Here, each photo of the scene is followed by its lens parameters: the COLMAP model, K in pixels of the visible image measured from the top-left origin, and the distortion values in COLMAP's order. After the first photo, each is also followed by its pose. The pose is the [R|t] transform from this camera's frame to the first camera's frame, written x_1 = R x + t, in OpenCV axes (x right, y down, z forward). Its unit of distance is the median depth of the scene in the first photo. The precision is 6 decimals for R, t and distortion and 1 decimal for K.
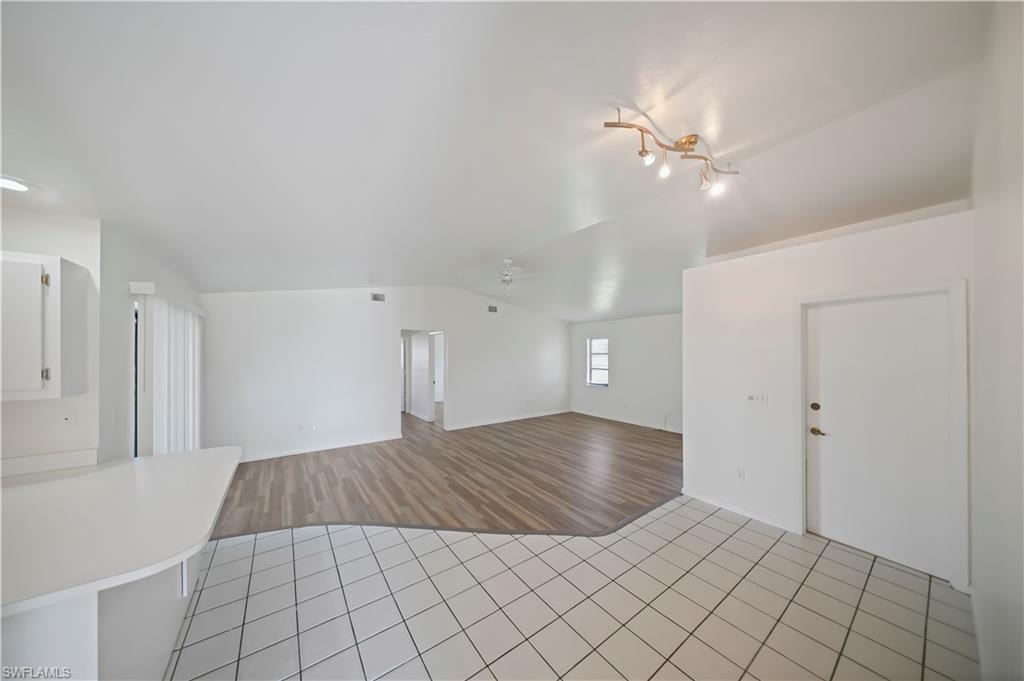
lens RADIAL K [[310.0, 0, 512.9], [0, 310.0, 345.5], [0, 0, 1]] dist [-0.000282, -0.000151]
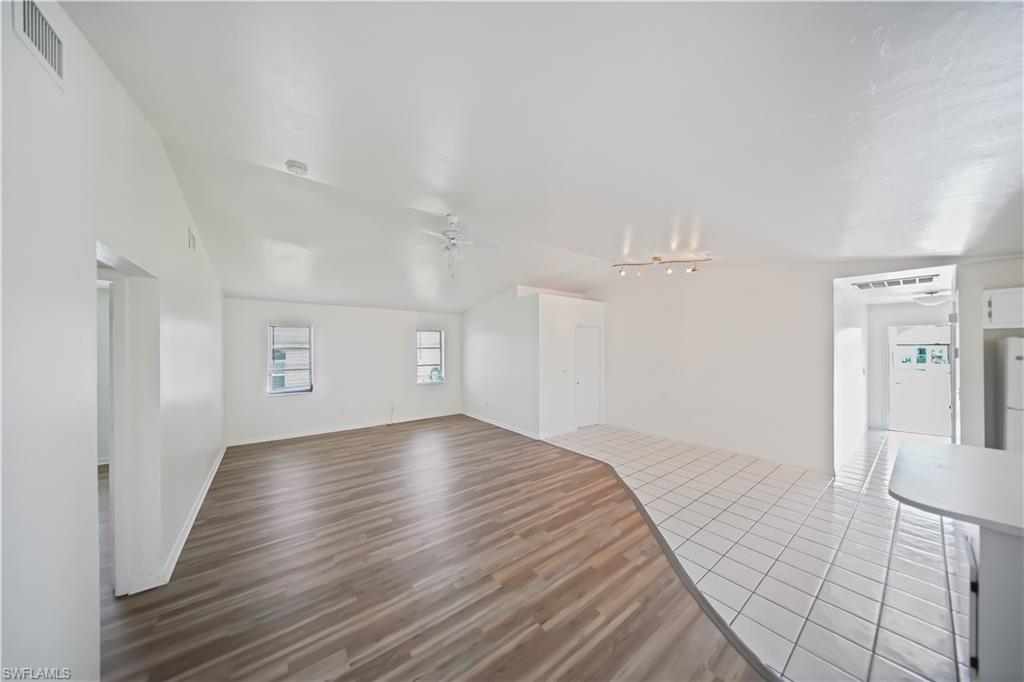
lens RADIAL K [[310.0, 0, 512.9], [0, 310.0, 346.0], [0, 0, 1]] dist [-0.000282, -0.000151]
pose [[0.000093, 0.000552, 1.000000, -0.981207], [-0.018898, 0.999821, -0.000550, 0.028477], [-0.999821, -0.018898, 0.000104, 1.162681]]
